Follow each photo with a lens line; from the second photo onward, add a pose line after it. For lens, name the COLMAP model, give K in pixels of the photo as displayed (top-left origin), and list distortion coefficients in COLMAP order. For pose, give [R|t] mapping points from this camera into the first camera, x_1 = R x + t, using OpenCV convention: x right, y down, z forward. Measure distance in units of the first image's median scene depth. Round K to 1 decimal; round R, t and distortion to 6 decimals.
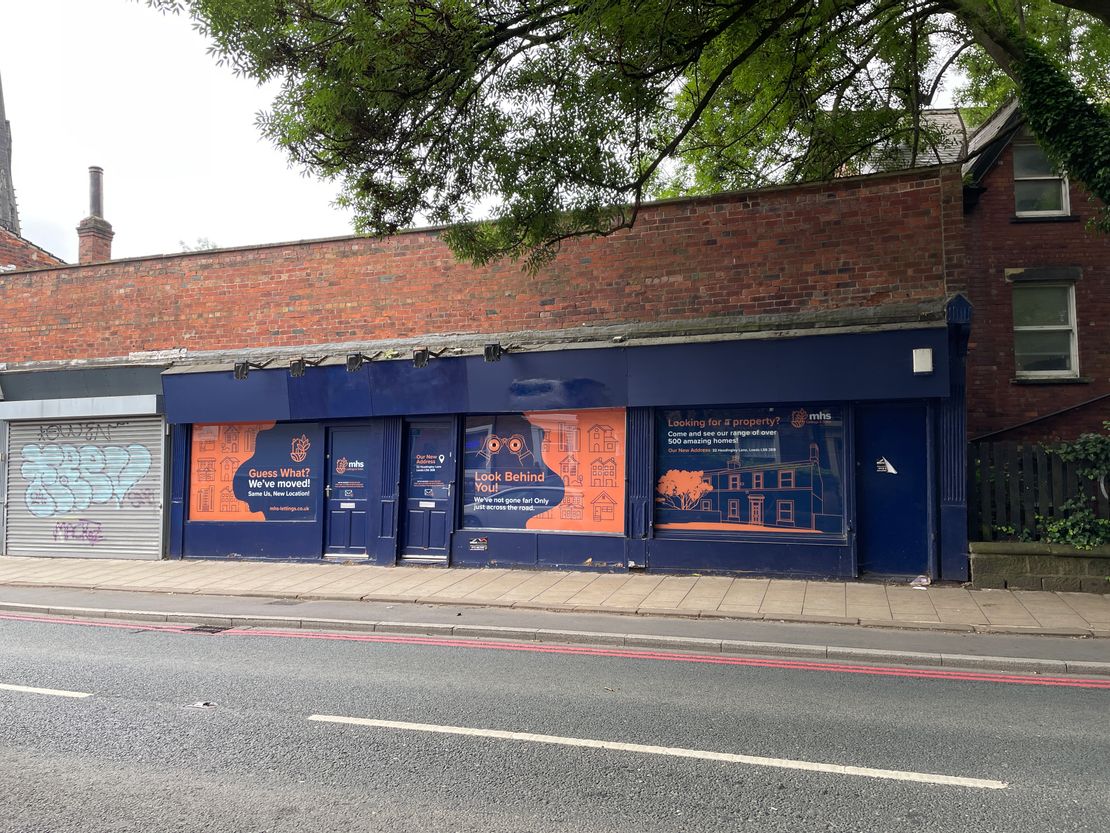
lens RADIAL K [[837.5, 0, 553.9], [0, 837.5, 420.5], [0, 0, 1]] dist [0.043504, -0.020714]
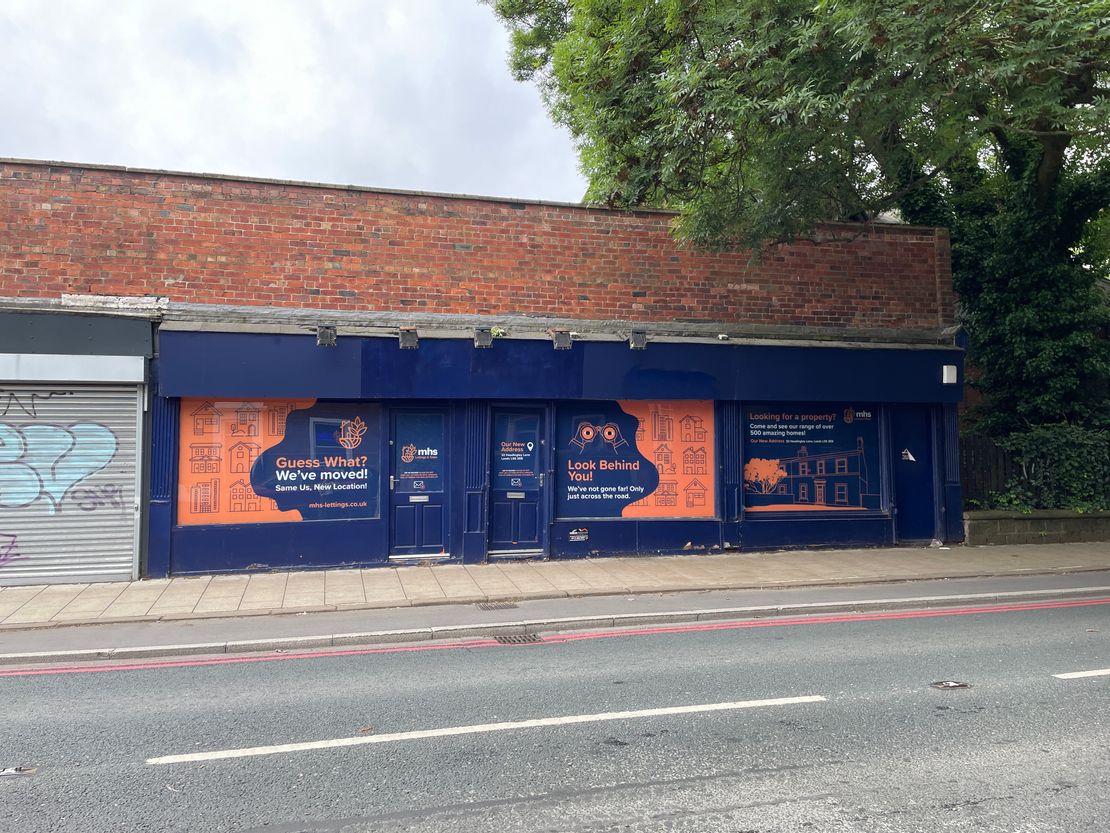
lens RADIAL K [[837.5, 0, 552.7], [0, 837.5, 411.5], [0, 0, 1]] dist [0.043504, -0.020714]
pose [[0.830003, 0.033347, 0.556762, -0.641980], [-0.029986, 0.999435, -0.015159, 0.019781], [-0.556953, -0.004113, 0.830534, 0.202523]]
